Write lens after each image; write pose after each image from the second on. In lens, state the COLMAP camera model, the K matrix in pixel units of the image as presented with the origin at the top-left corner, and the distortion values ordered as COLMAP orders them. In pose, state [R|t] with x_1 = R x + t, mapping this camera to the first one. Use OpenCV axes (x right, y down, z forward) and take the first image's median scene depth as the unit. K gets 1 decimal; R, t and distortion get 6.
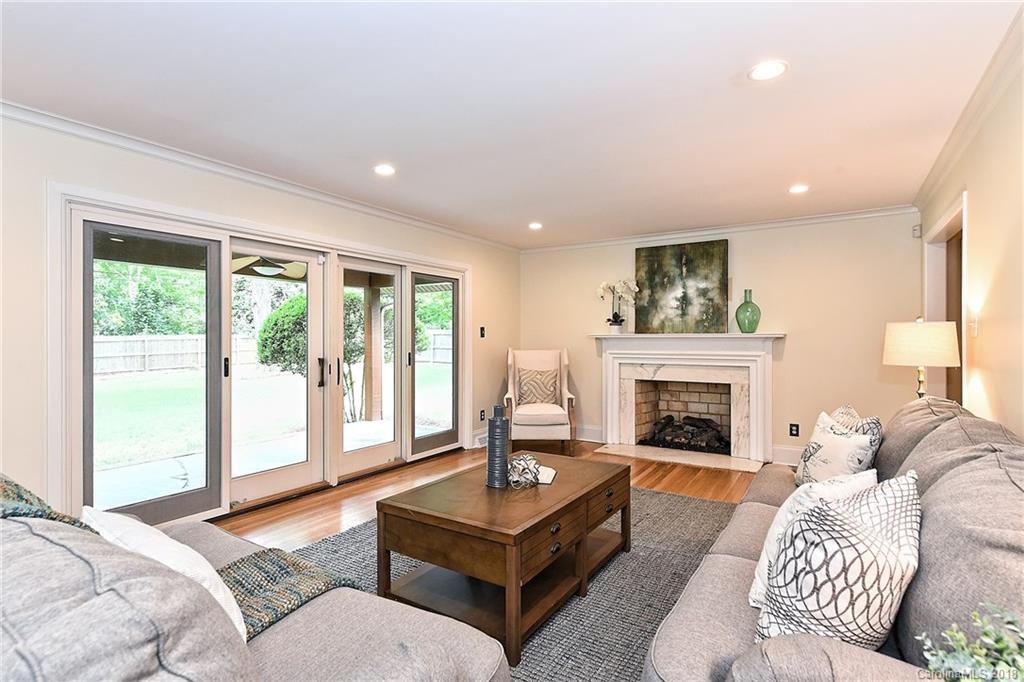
lens RADIAL K [[515.6, 0, 516.6], [0, 515.6, 339.2], [0, 0, 1]] dist [0.000619, -0.000456]
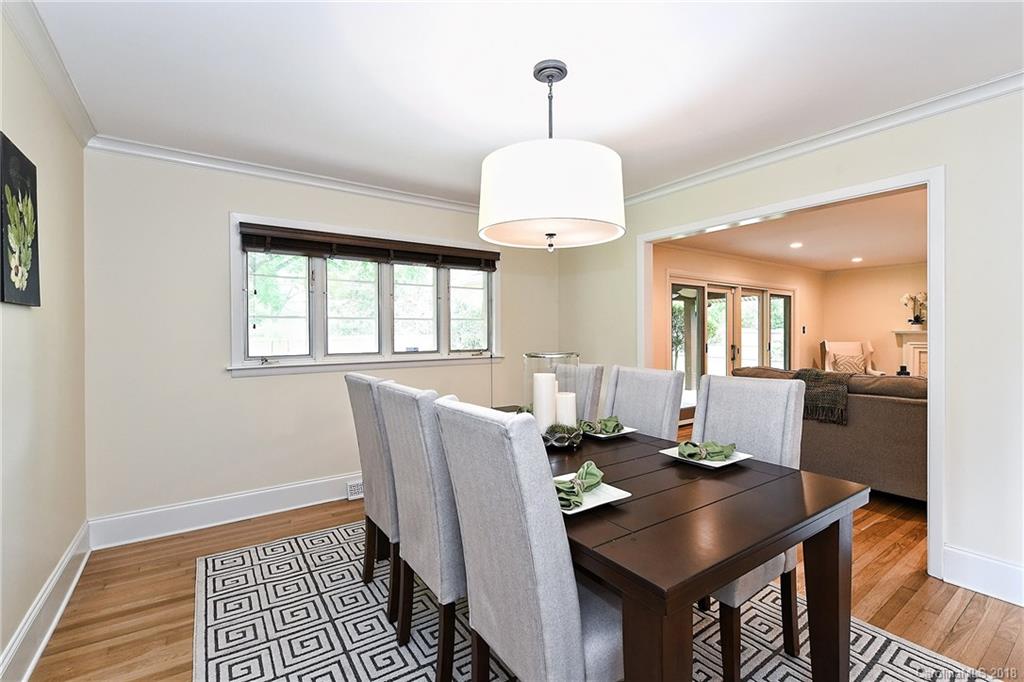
lens RADIAL K [[448.0, 0, 513.3], [0, 448.0, 335.8], [0, 0, 1]] dist [0.001668, 0.000128]
pose [[0.919982, -0.003631, -0.391943, -0.424460], [0.003060, 0.999993, -0.002079, 0.004595], [0.391948, 0.000714, 0.919987, -0.687702]]
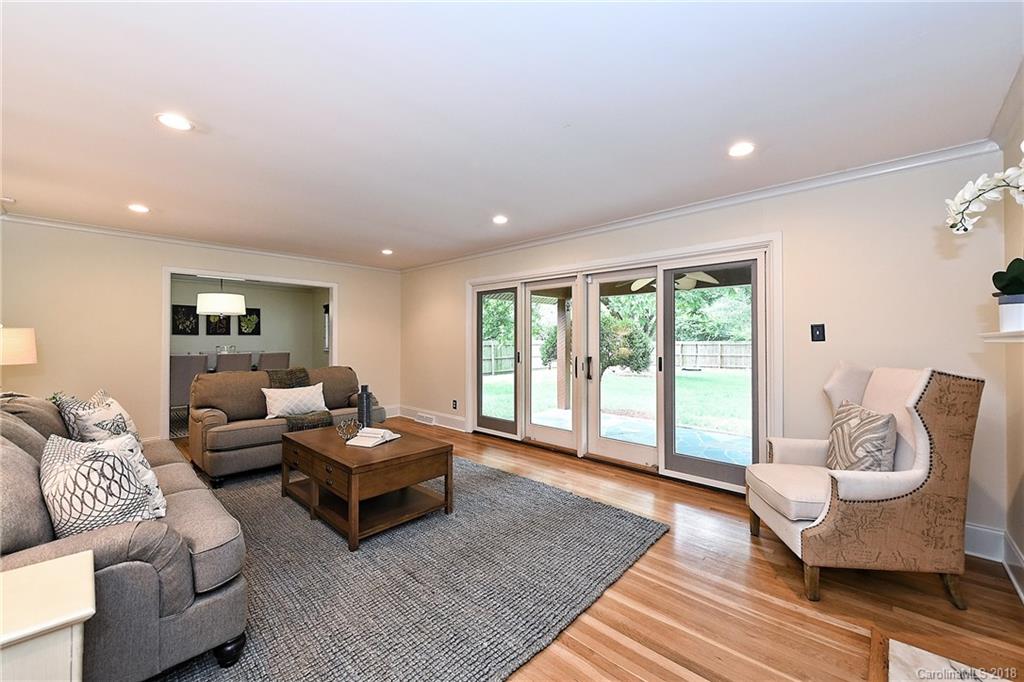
lens RADIAL K [[403.6, 0, 512.8], [0, 403.6, 338.4], [0, 0, 1]] dist [-0.001257, -0.000416]
pose [[-0.190894, -0.005085, -0.981597, 0.577366], [-0.005286, 0.999977, -0.004152, -0.003053], [0.981596, 0.004396, -0.190917, 0.903794]]
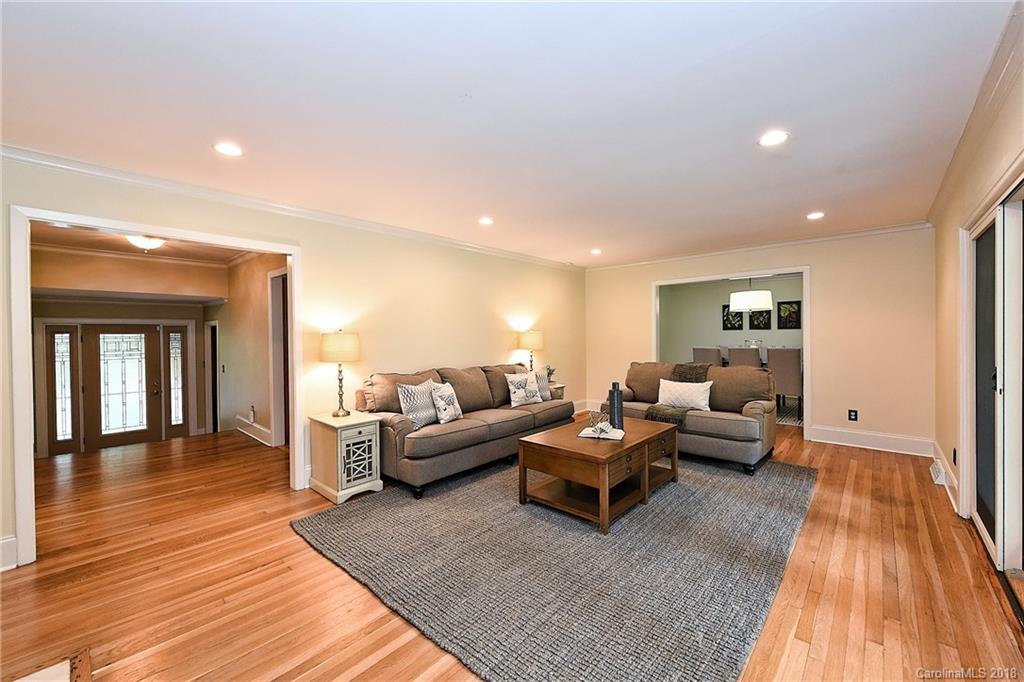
lens RADIAL K [[403.6, 0, 512.8], [0, 403.6, 338.4], [0, 0, 1]] dist [-0.001257, -0.000416]
pose [[-0.983524, 0.005640, 0.180691, 0.000338], [0.008708, 0.999831, 0.016192, -0.015844], [-0.180569, 0.017498, -0.983407, 1.259137]]
